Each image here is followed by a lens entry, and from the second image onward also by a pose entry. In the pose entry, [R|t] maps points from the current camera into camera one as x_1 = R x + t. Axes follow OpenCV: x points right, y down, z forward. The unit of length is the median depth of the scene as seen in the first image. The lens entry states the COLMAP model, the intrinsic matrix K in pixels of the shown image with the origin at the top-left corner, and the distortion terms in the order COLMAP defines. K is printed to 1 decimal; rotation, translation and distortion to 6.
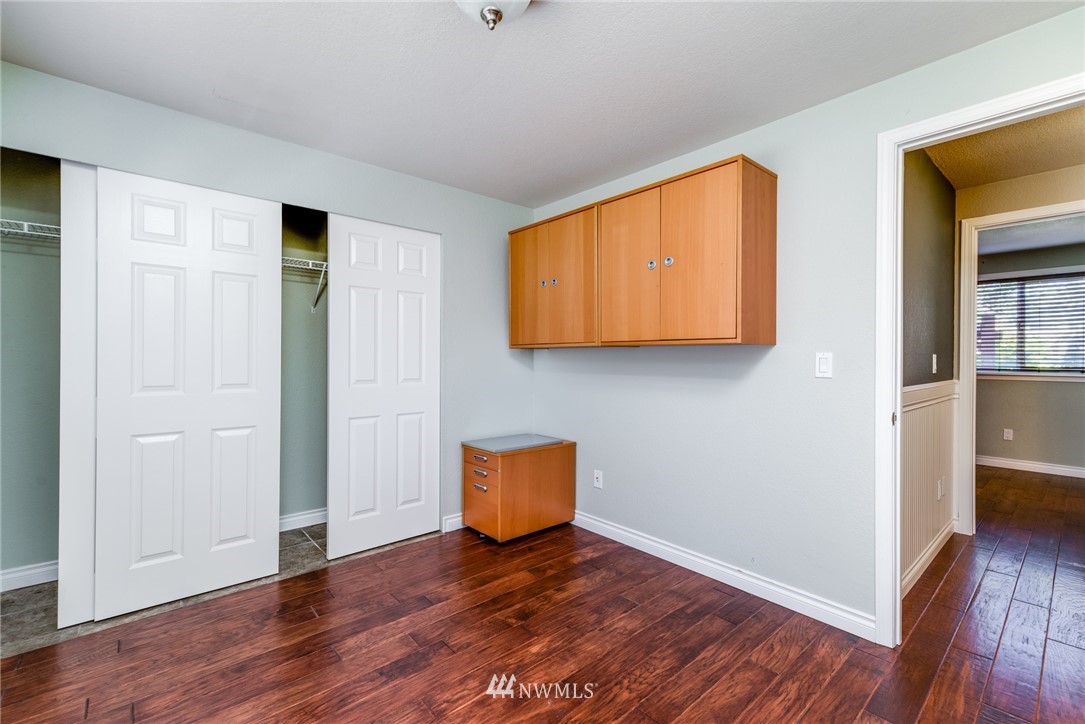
lens RADIAL K [[469.4, 0, 543.9], [0, 469.4, 359.8], [0, 0, 1]] dist [0.013224, -0.003176]
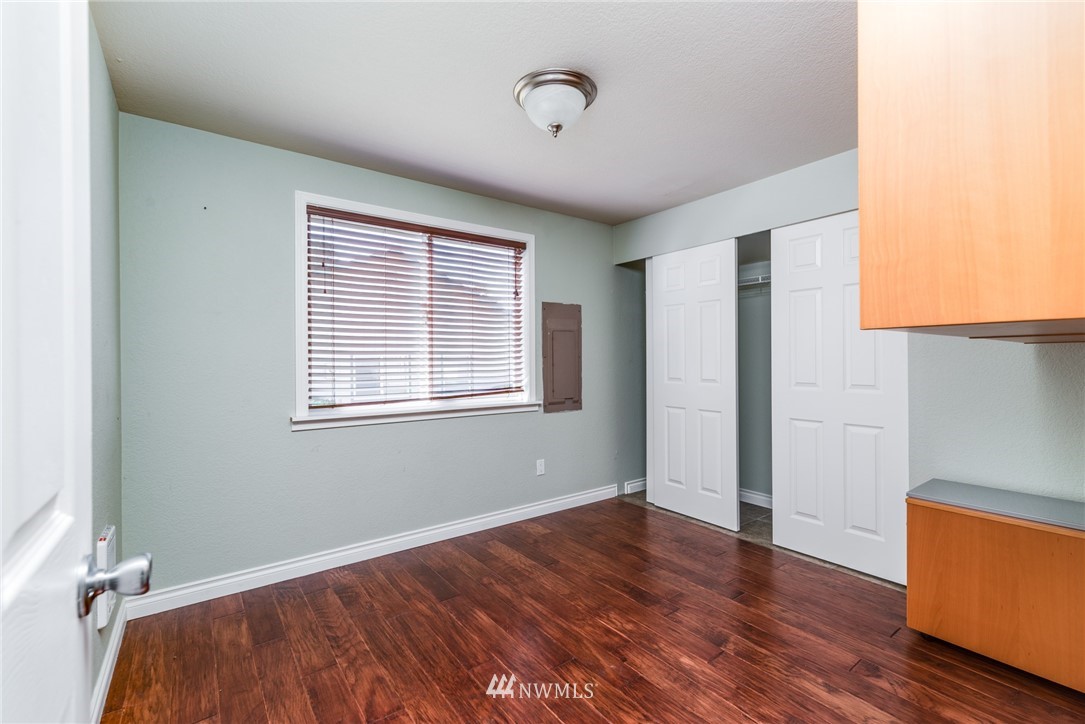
lens RADIAL K [[469.4, 0, 543.9], [0, 469.4, 359.8], [0, 0, 1]] dist [0.013224, -0.003176]
pose [[-0.083034, -0.001000, -0.996546, 0.738155], [0.001862, 0.999998, -0.001158, -0.006445], [0.996545, -0.001952, -0.083032, 0.594907]]
